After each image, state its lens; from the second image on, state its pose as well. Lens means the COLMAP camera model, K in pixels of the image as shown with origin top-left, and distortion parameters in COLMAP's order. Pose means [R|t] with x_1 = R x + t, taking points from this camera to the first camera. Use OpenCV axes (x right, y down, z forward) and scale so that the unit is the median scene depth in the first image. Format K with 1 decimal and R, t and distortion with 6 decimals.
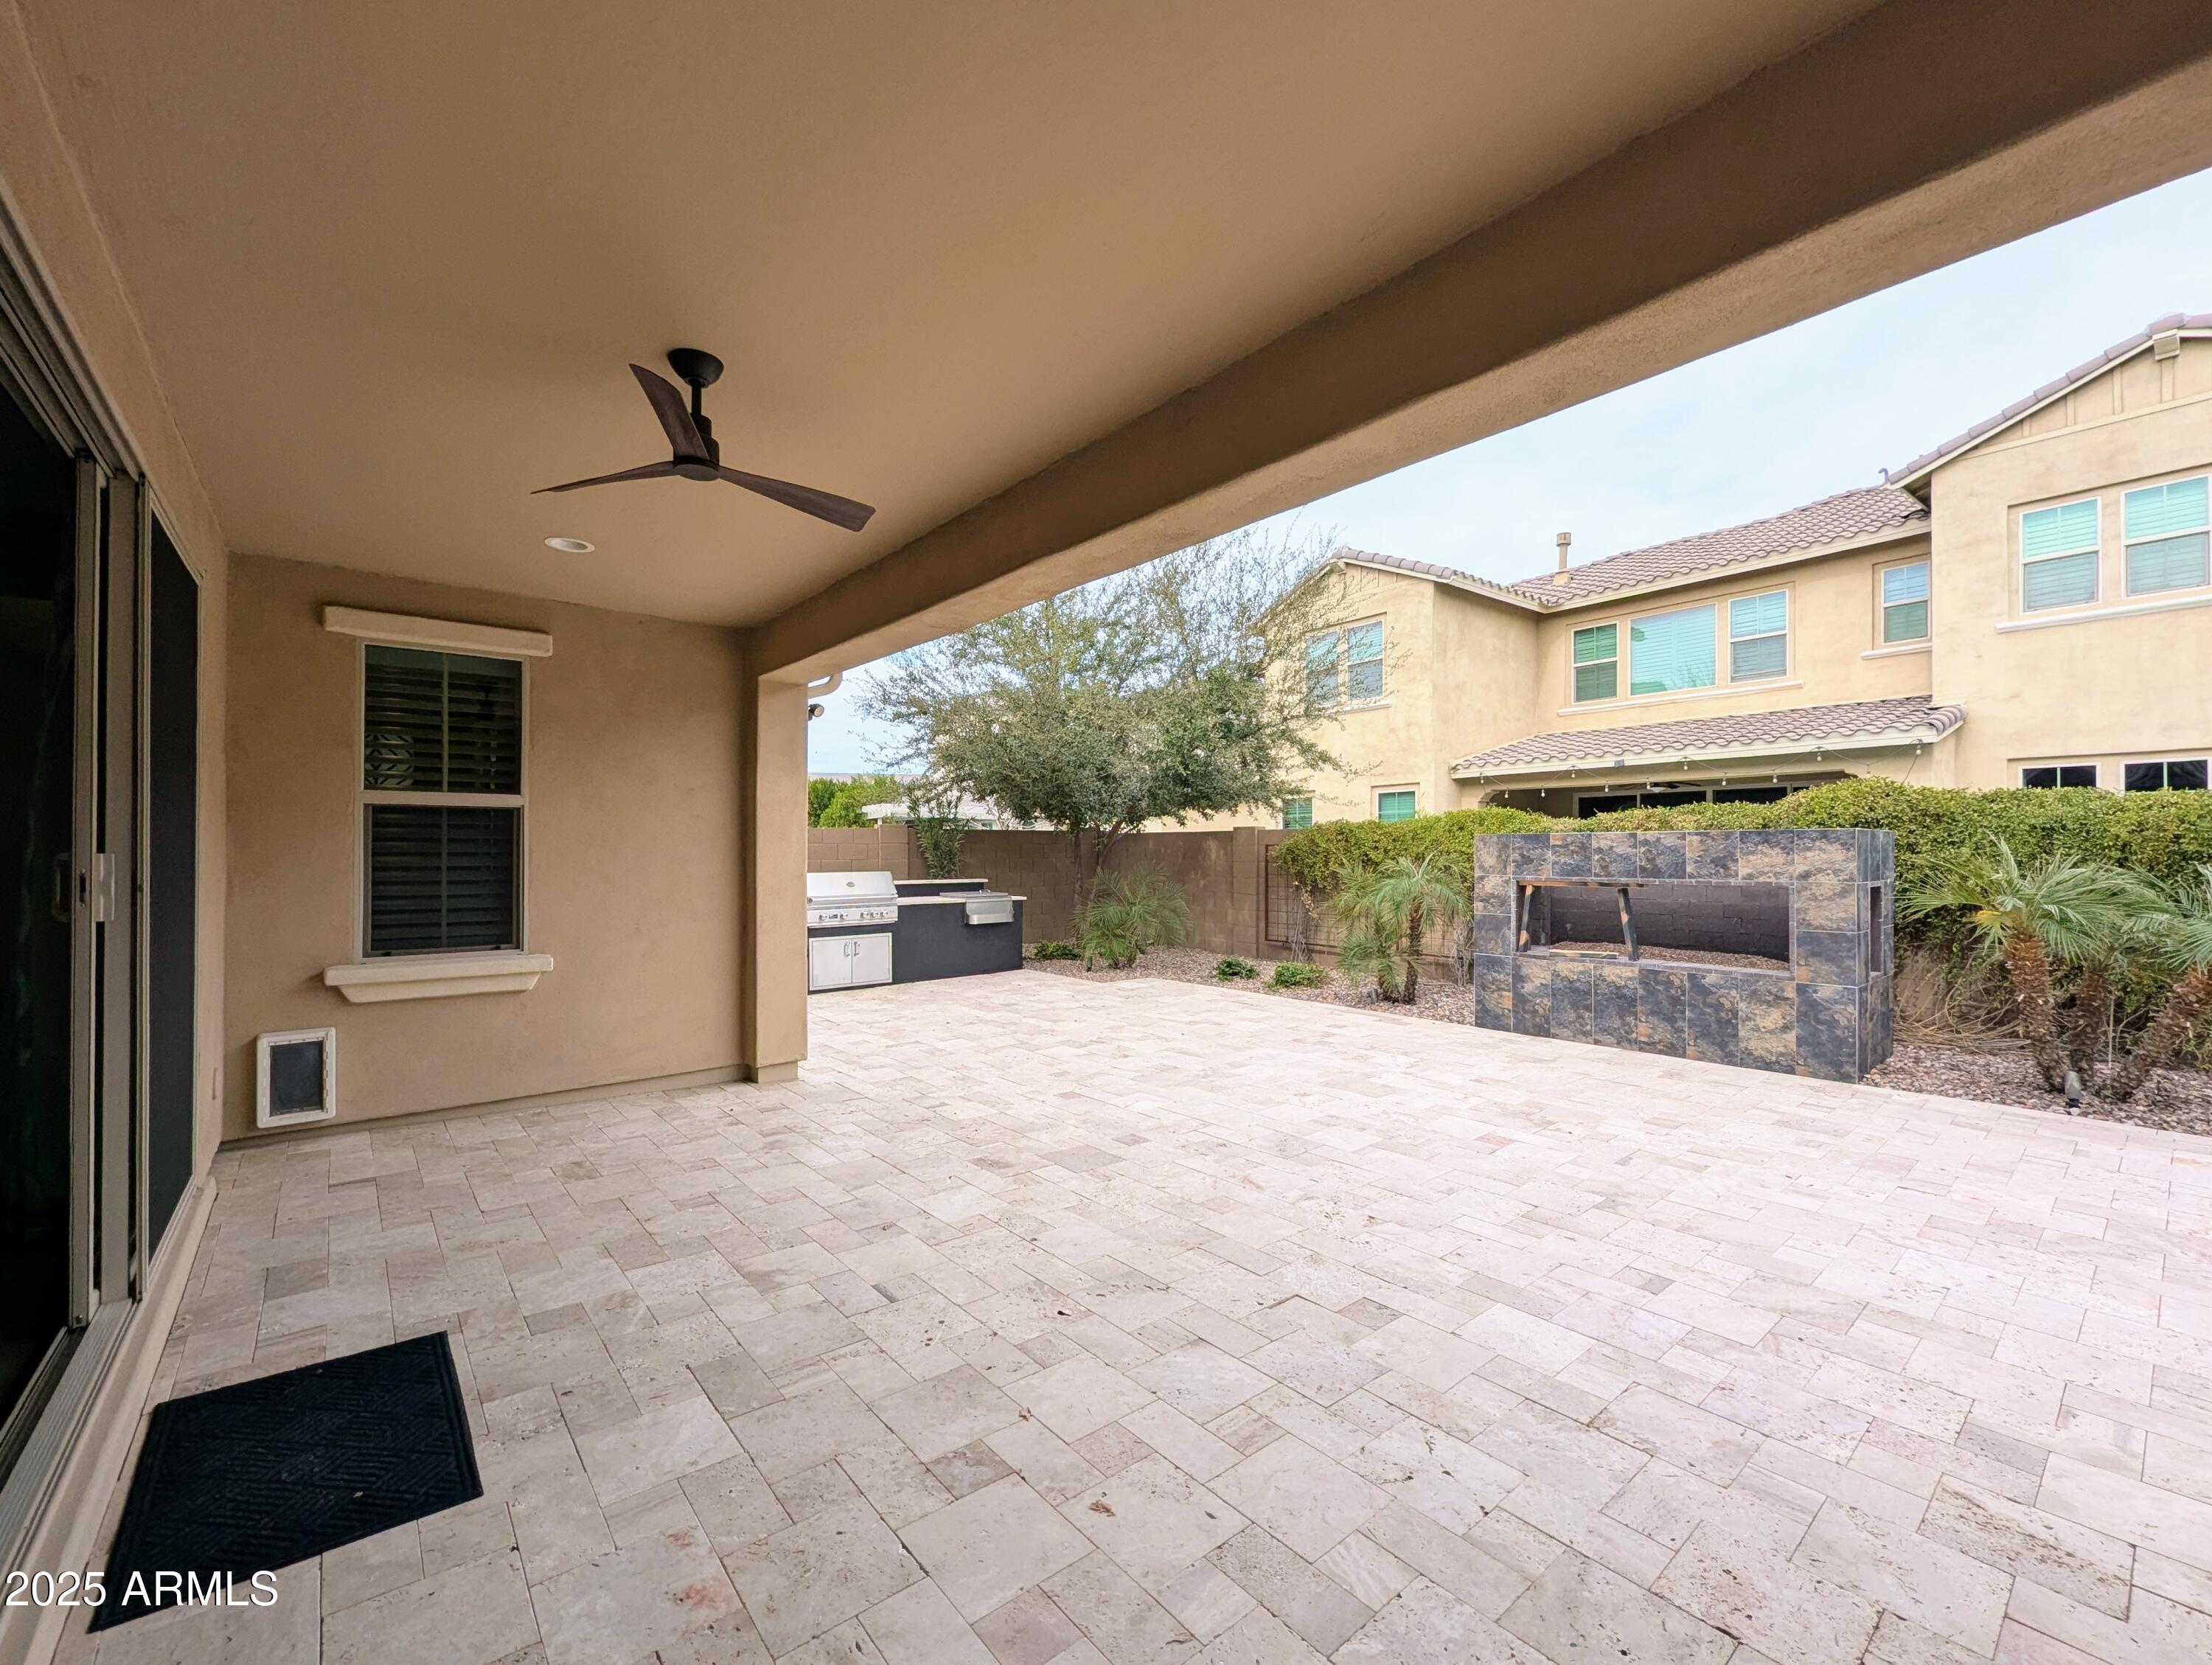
lens RADIAL K [[921.3, 0, 1105.9], [0, 921.3, 845.6], [0, 0, 1]] dist [-0.001355, 0.000059]
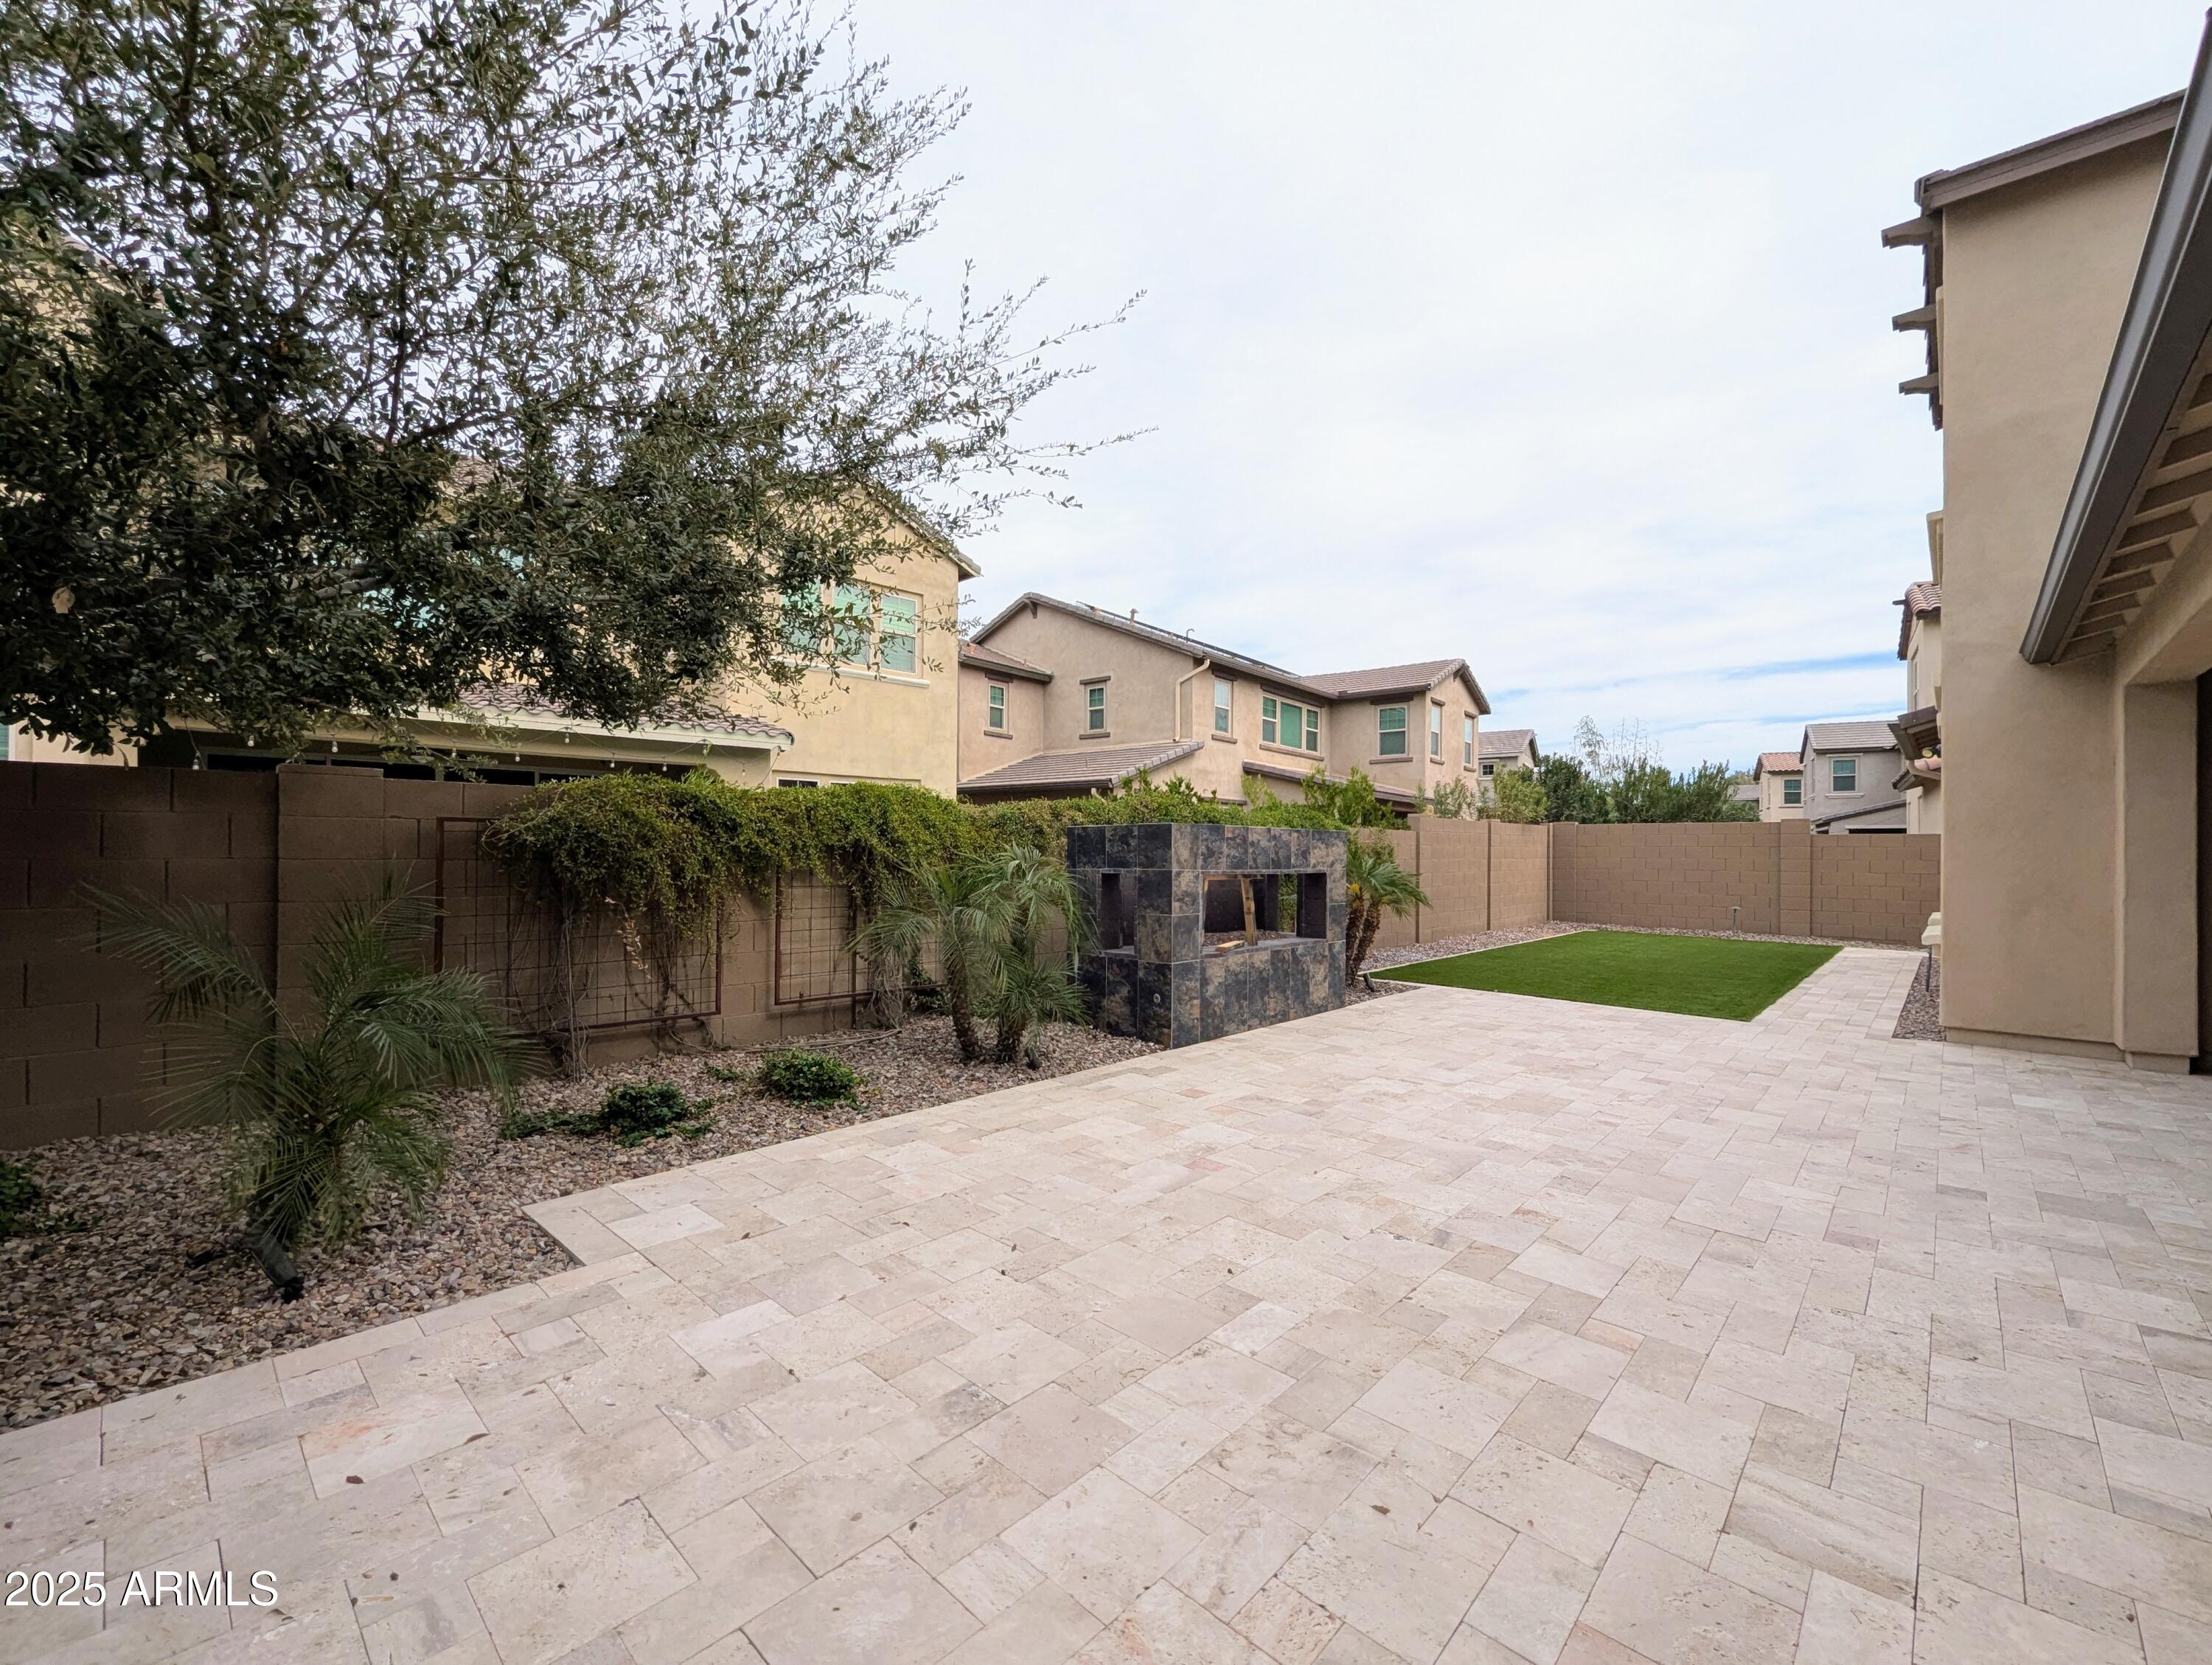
lens RADIAL K [[921.3, 0, 1105.9], [0, 921.3, 845.6], [0, 0, 1]] dist [-0.001355, 0.000059]
pose [[-0.130263, 0.008880, 0.991440, -0.644761], [-0.014253, 0.999840, -0.010828, 0.028212], [-0.991377, -0.015541, -0.130116, 1.746797]]
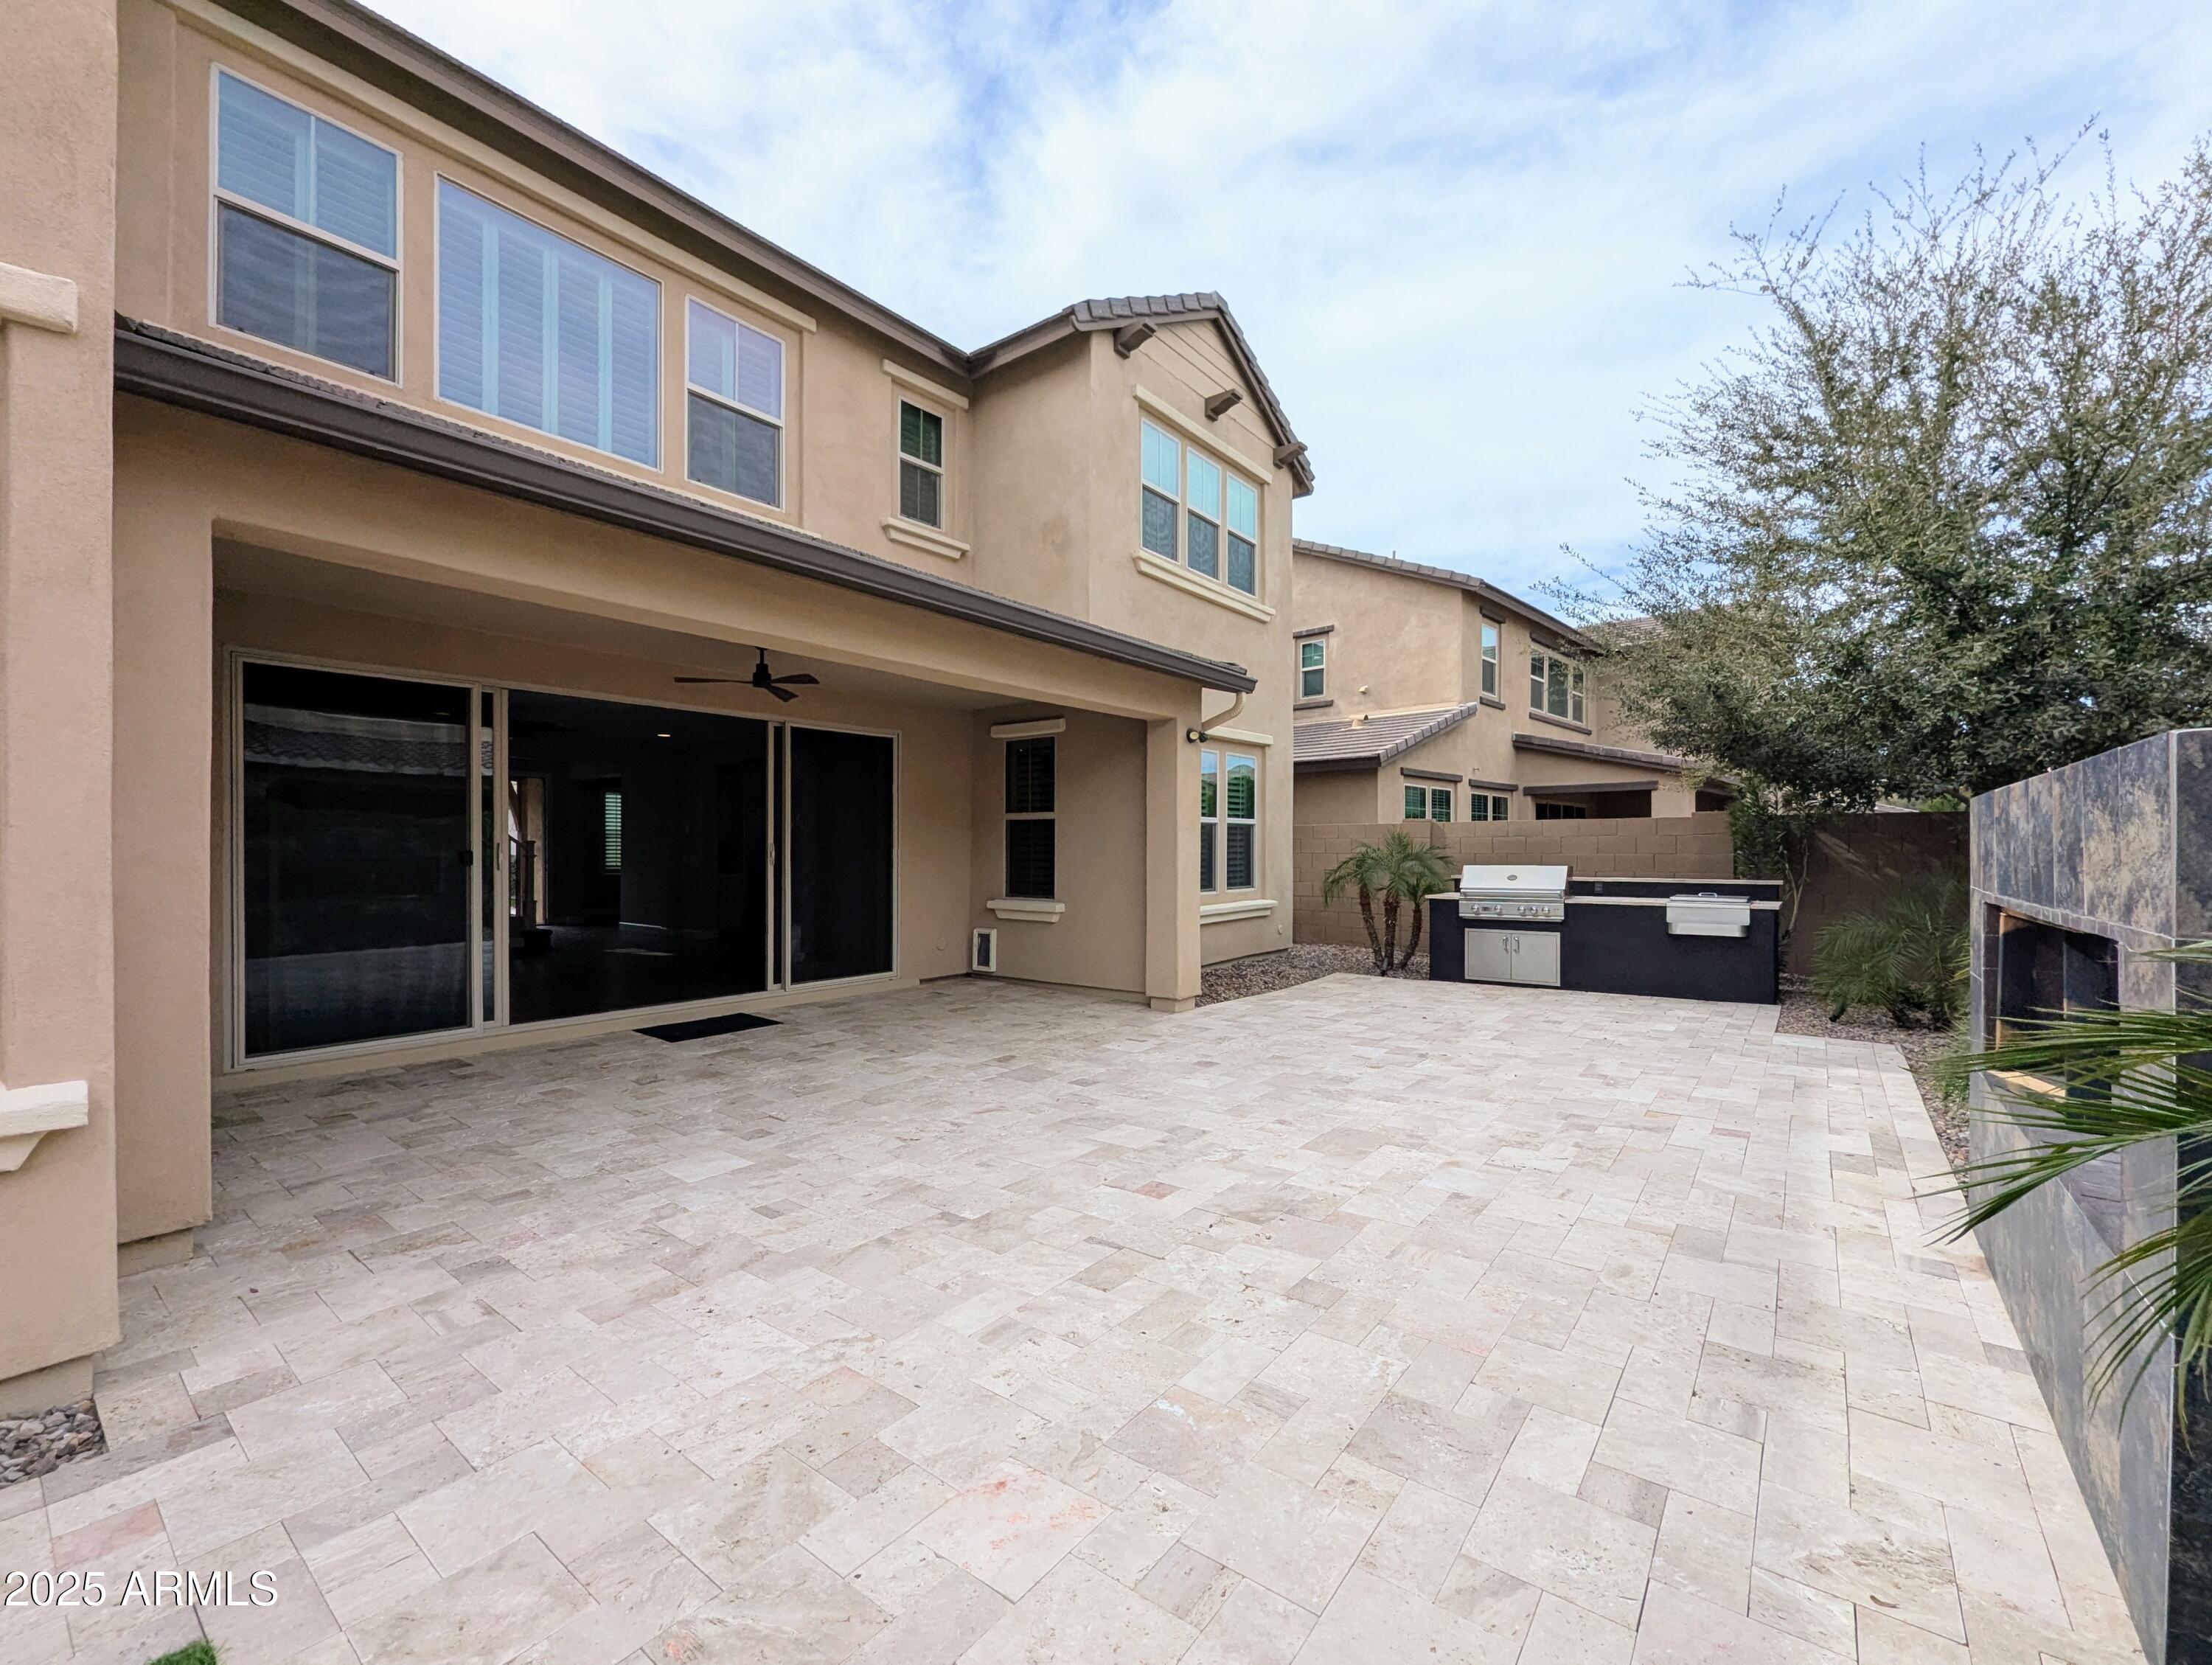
lens RADIAL K [[921.3, 0, 1105.9], [0, 921.3, 845.6], [0, 0, 1]] dist [-0.001355, 0.000059]
pose [[0.216898, -0.002526, -0.976191, 1.123094], [0.005937, 0.999982, -0.001268, 0.013387], [0.976176, -0.005520, 0.216909, 0.720485]]
